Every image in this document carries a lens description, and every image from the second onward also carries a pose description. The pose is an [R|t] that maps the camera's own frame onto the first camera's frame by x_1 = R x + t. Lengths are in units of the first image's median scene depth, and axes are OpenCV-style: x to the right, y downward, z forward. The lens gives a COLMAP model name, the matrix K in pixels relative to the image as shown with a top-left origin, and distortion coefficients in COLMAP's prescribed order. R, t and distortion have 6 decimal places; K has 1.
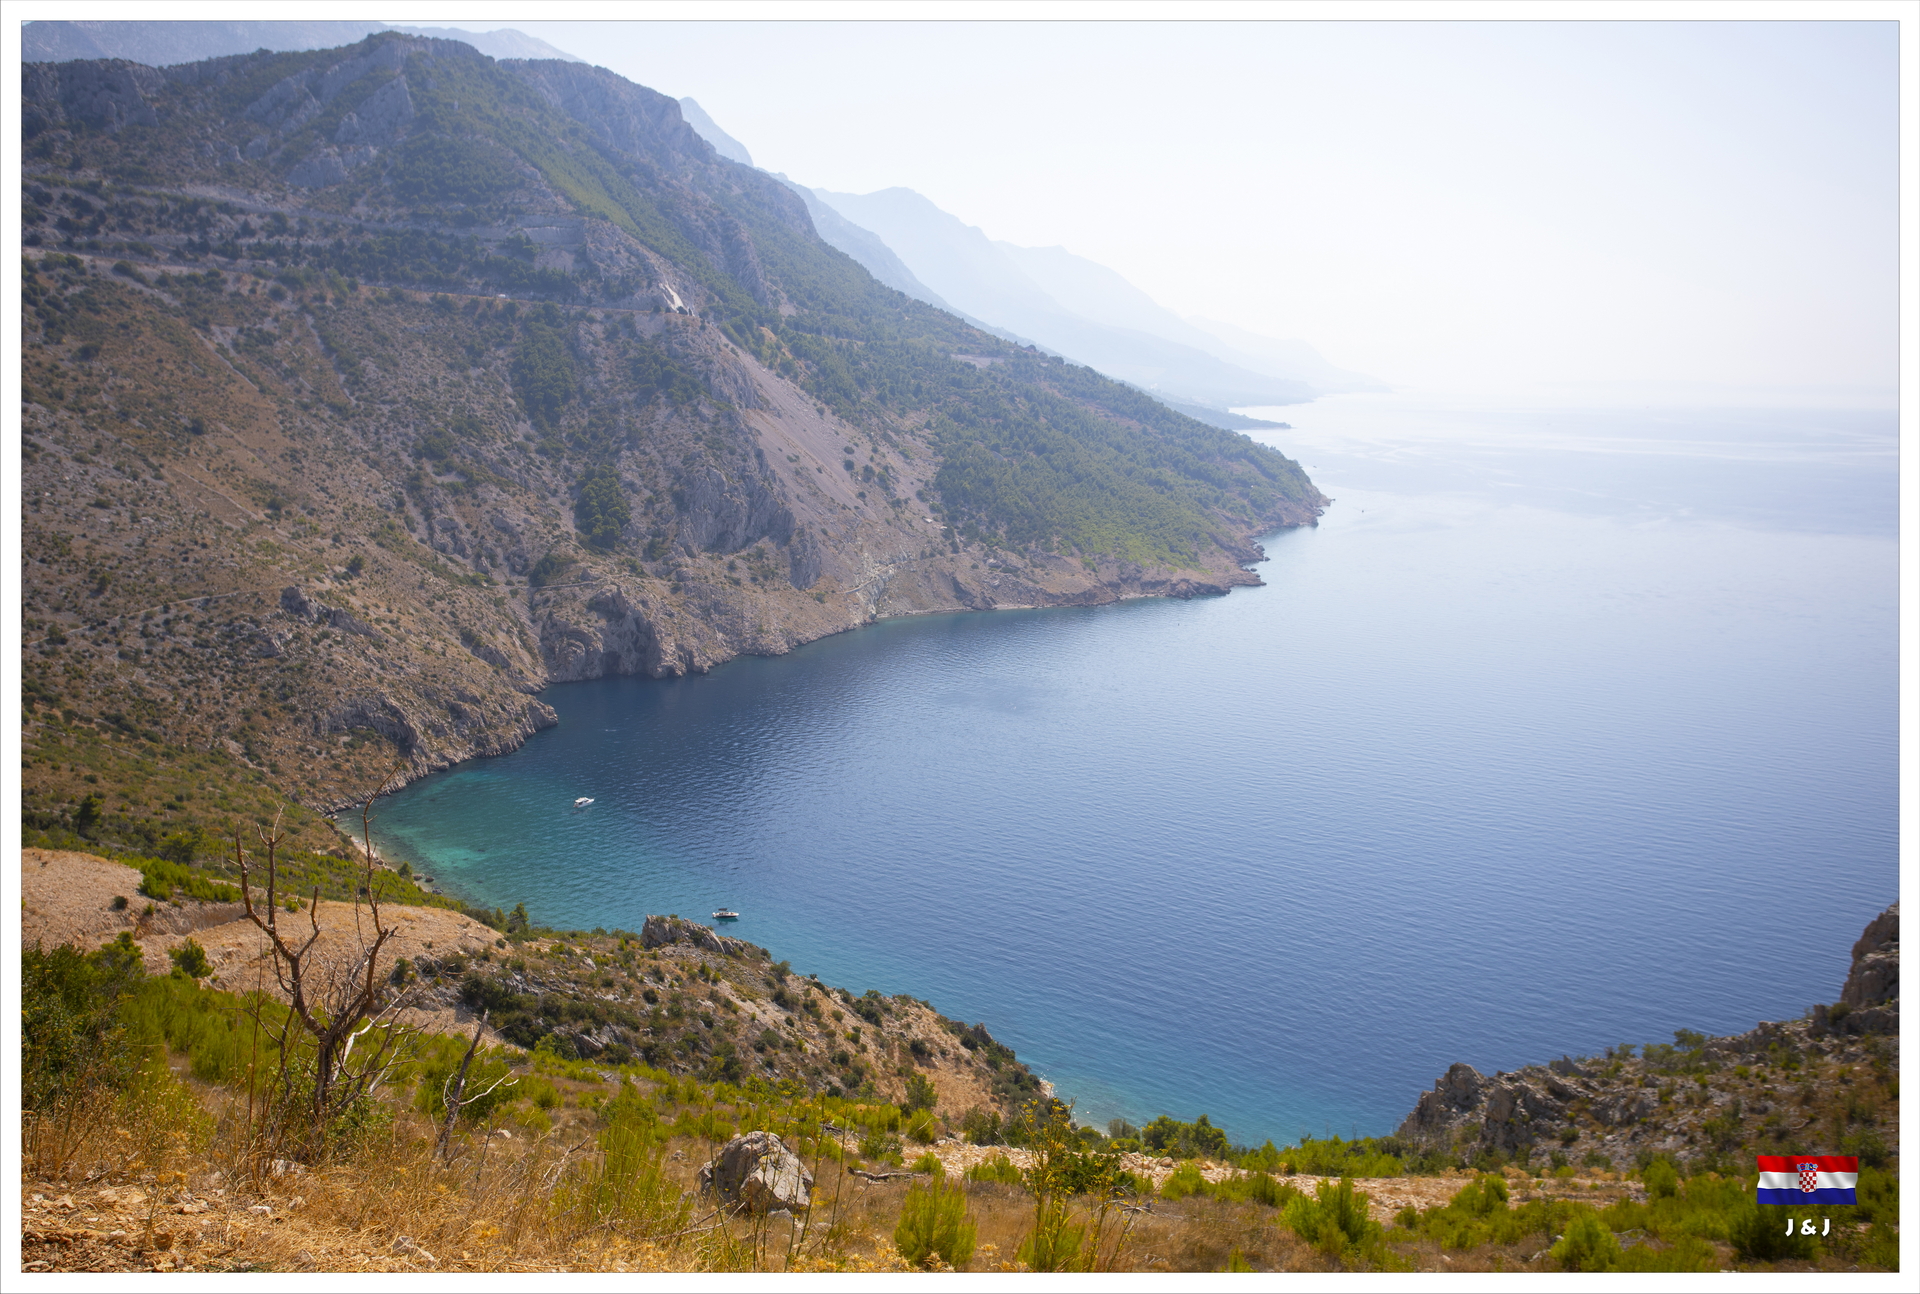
lens RADIAL K [[1605.0, 0, 951.6], [0, 1605.0, 646.2], [0, 0, 1]] dist [-0.035089, 0.115466]
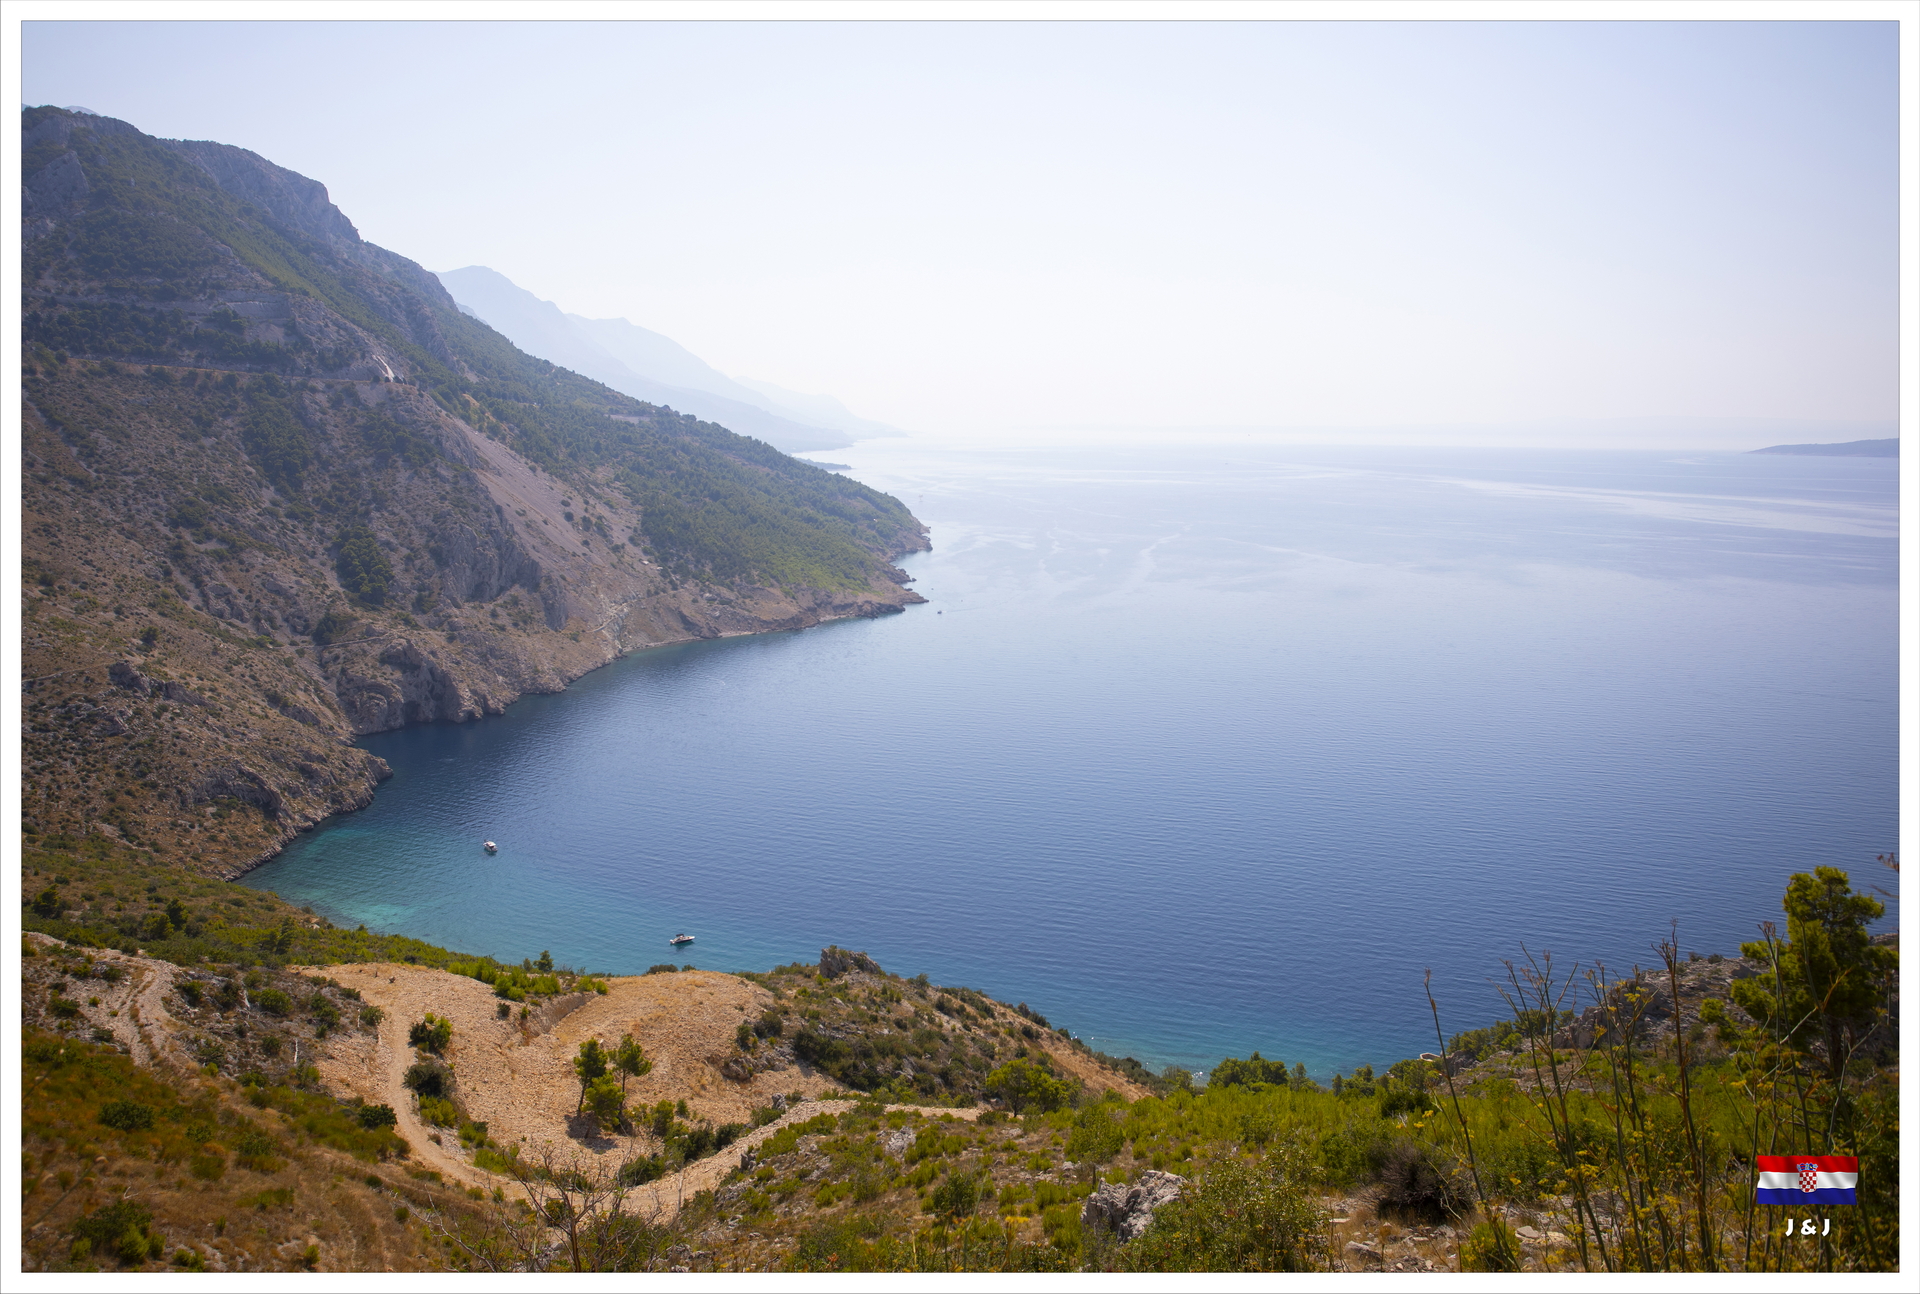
lens RADIAL K [[1355.1, 0, 952.4], [0, 1355.1, 642.8], [0, 0, 1]] dist [-0.040426, 0.070192]
pose [[0.954227, -0.067094, 0.291460, -0.105886], [0.069703, 0.997567, 0.001434, -0.009600], [-0.290847, 0.018947, 0.956582, 0.030222]]
